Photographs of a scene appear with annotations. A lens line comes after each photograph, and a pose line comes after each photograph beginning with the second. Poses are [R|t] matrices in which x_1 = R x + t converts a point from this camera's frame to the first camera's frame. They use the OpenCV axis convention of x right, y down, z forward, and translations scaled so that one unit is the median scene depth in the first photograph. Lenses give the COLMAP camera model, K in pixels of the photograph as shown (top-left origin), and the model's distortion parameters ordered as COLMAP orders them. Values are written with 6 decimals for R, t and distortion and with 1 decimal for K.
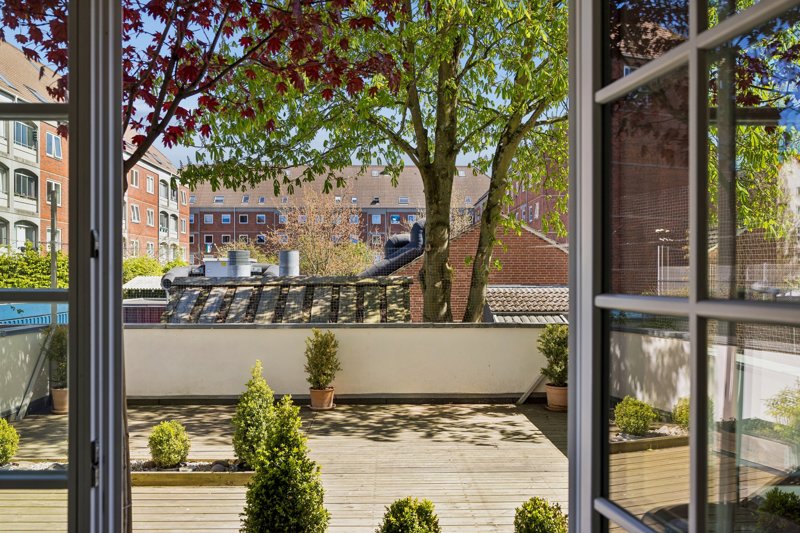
lens RADIAL K [[653.1, 0, 419.1], [0, 653.1, 276.2], [0, 0, 1]] dist [-0.000642, 0.000154]
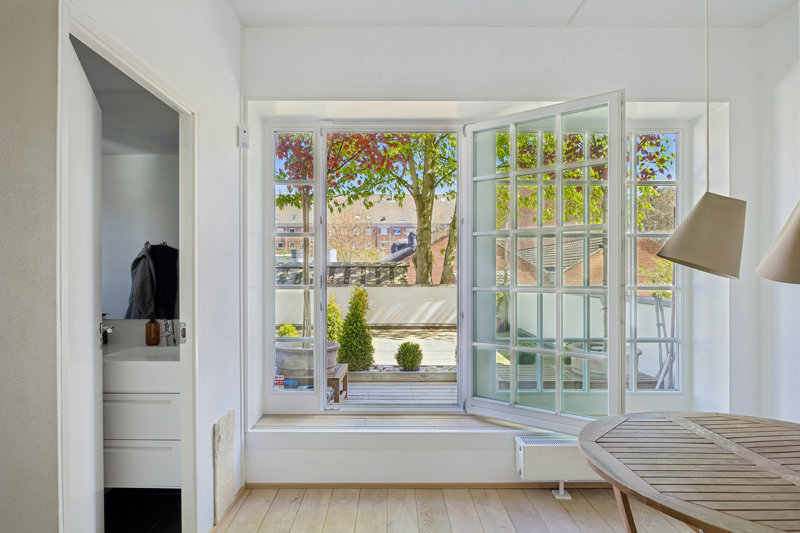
lens RADIAL K [[477.7, 0, 395.2], [0, 477.7, 276.7], [0, 0, 1]] dist [-0.001513, -0.000419]
pose [[0.999291, 0.000347, -0.037642, -0.000562], [-0.000241, 0.999996, 0.002812, 0.039680], [0.037643, -0.002801, 0.999287, -0.242412]]
